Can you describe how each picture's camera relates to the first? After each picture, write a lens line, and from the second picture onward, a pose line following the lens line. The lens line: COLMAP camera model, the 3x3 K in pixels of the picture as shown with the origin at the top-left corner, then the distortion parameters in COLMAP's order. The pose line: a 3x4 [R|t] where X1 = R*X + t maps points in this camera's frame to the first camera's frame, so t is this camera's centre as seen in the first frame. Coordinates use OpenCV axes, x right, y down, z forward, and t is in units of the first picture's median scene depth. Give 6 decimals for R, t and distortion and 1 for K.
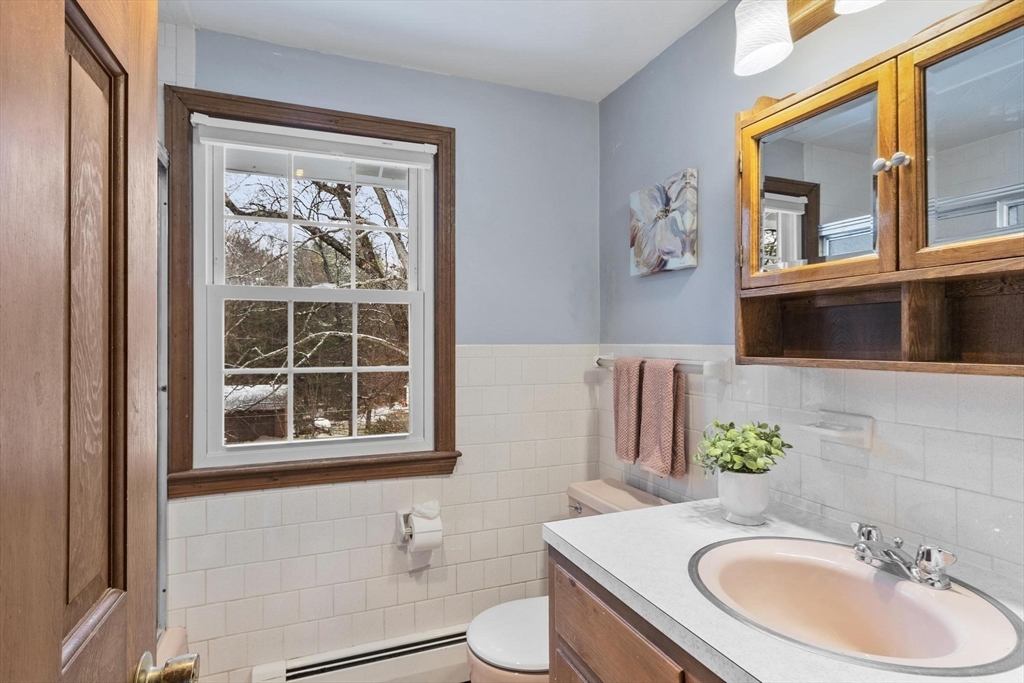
lens RADIAL K [[526.0, 0, 510.8], [0, 526.0, 342.0], [0, 0, 1]] dist [-0.022280, -0.000779]
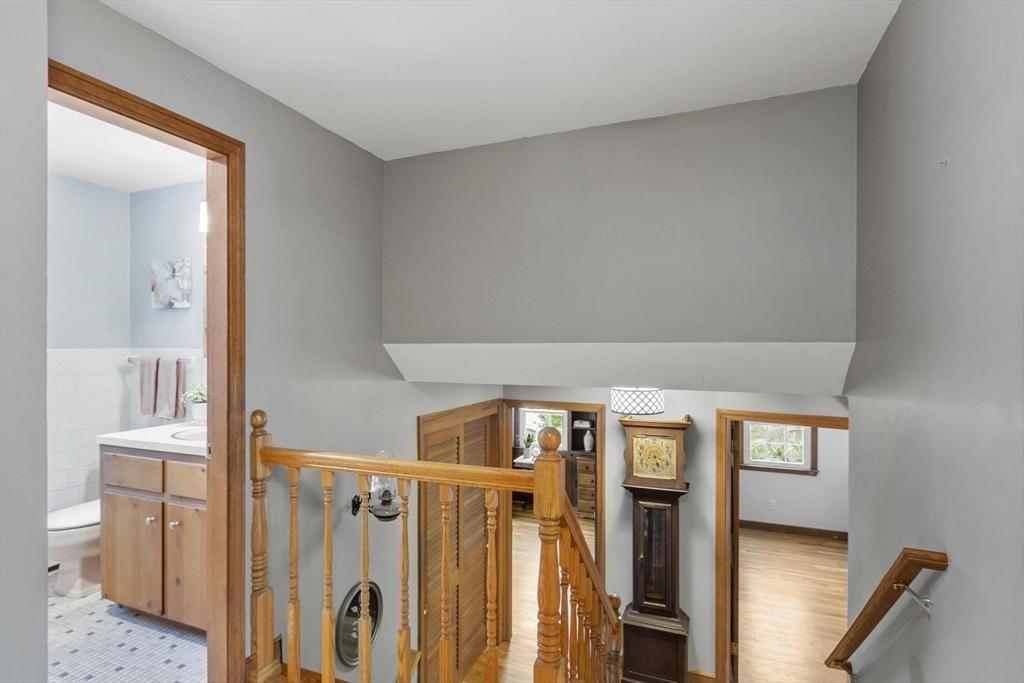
lens RADIAL K [[526.0, 0, 503.1], [0, 526.0, 344.7], [0, 0, 1]] dist [-0.022280, -0.000779]
pose [[0.700201, 0.001393, 0.713945, -0.195496], [0.000882, 0.999996, -0.002817, -0.003506], [-0.713946, 0.002602, 0.700196, -1.091441]]
